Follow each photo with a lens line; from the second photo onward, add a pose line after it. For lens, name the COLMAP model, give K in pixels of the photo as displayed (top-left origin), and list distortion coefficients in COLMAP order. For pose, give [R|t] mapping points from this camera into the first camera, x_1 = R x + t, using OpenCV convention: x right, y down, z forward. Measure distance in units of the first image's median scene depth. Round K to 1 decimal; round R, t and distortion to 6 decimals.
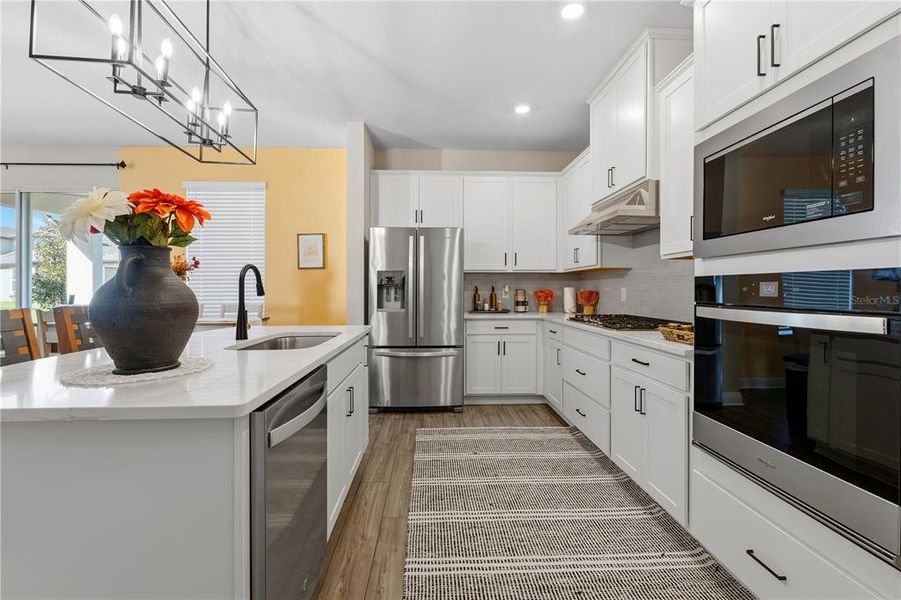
lens RADIAL K [[395.4, 0, 445.1], [0, 395.4, 292.3], [0, 0, 1]] dist [-0.011589, 0.001964]
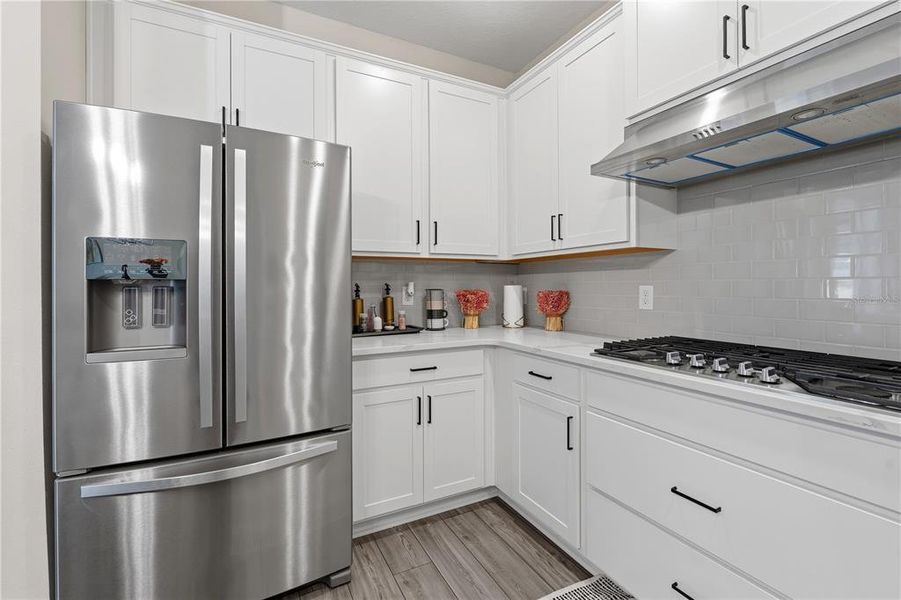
lens RADIAL K [[395.4, 0, 448.5], [0, 395.4, 287.3], [0, 0, 1]] dist [-0.011589, 0.001964]
pose [[0.905325, -0.007172, 0.424660, -0.036531], [0.009532, 0.999949, -0.003433, -0.009023], [-0.424613, 0.007155, 0.905347, 0.543735]]
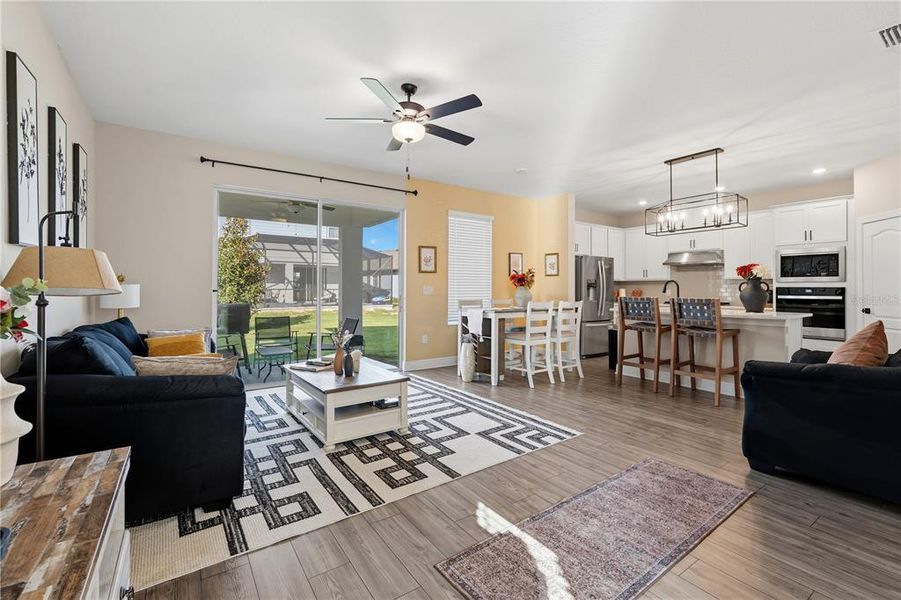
lens RADIAL K [[395.4, 0, 449.1], [0, 395.4, 285.4], [0, 0, 1]] dist [-0.011589, 0.001964]
pose [[0.845501, 0.008353, 0.533908, -1.551211], [-0.000096, 0.999880, -0.015491, 0.000319], [-0.533974, 0.013046, 0.845400, -0.174078]]
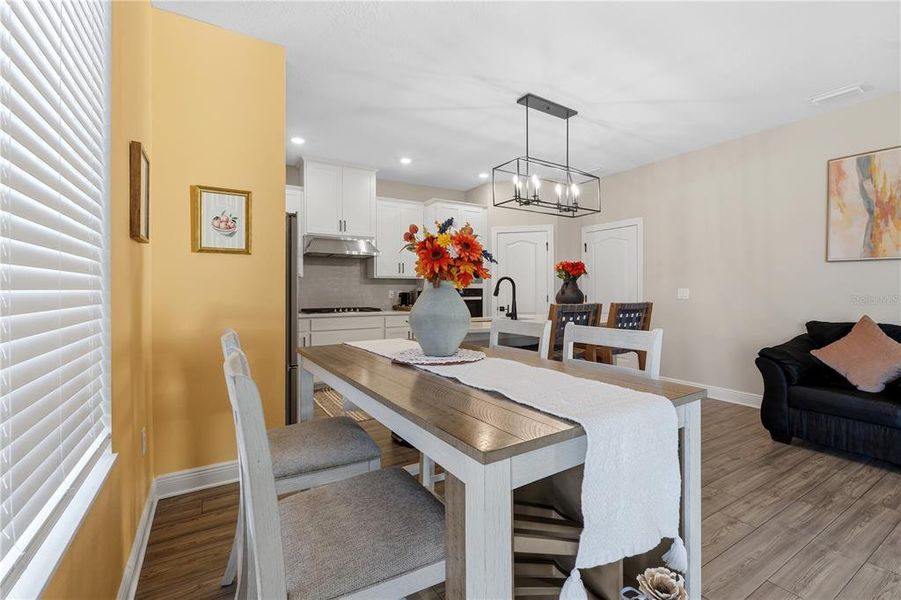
lens RADIAL K [[395.4, 0, 455.3], [0, 395.4, 290.7], [0, 0, 1]] dist [-0.011589, 0.001964]
pose [[-0.494208, 0.001042, 0.869343, -0.947962], [0.005844, 0.999981, 0.002124, -0.009145], [-0.869324, 0.006130, -0.494205, 1.035217]]
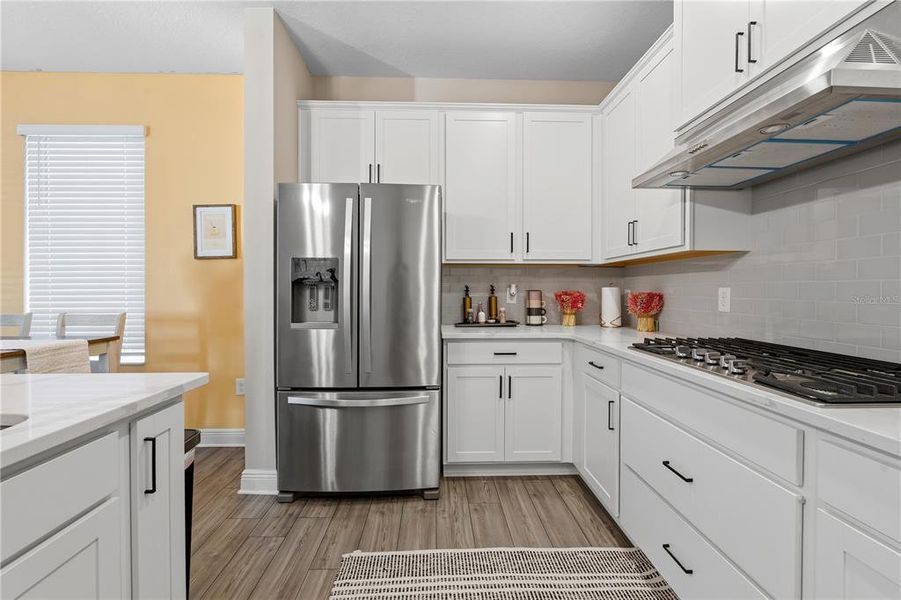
lens RADIAL K [[395.4, 0, 445.4], [0, 395.4, 293.1], [0, 0, 1]] dist [-0.011589, 0.001964]
pose [[0.999973, 0.001332, -0.007195, 0.055164], [-0.001317, 0.999997, 0.002097, -0.004085], [0.007198, -0.002087, 0.999972, 0.392870]]
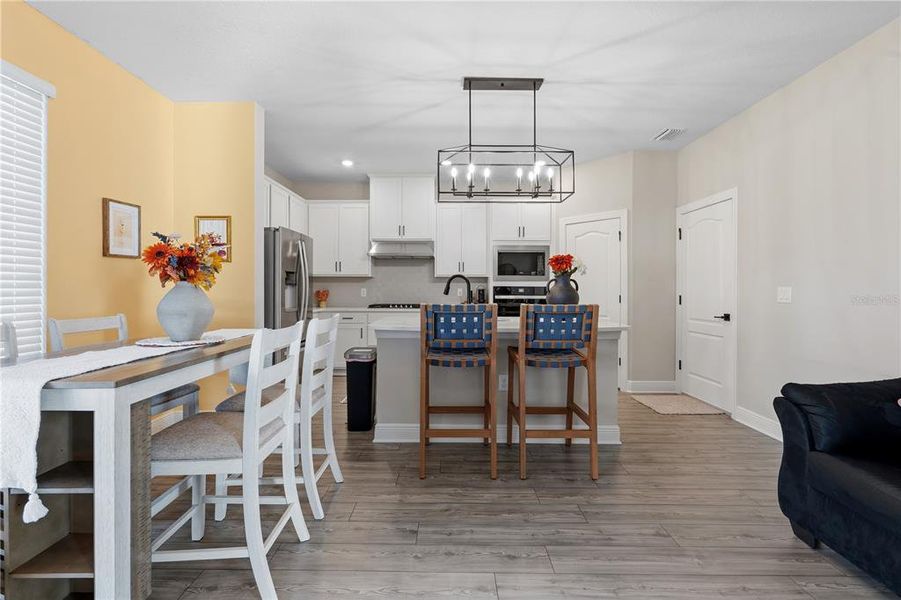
lens RADIAL K [[395.4, 0, 447.5], [0, 395.4, 292.6], [0, 0, 1]] dist [-0.011589, 0.001964]
pose [[0.047378, -0.008714, 0.998839, -1.073511], [0.003312, 0.999958, 0.008566, -0.006558], [-0.998872, 0.002903, 0.047405, 0.503198]]
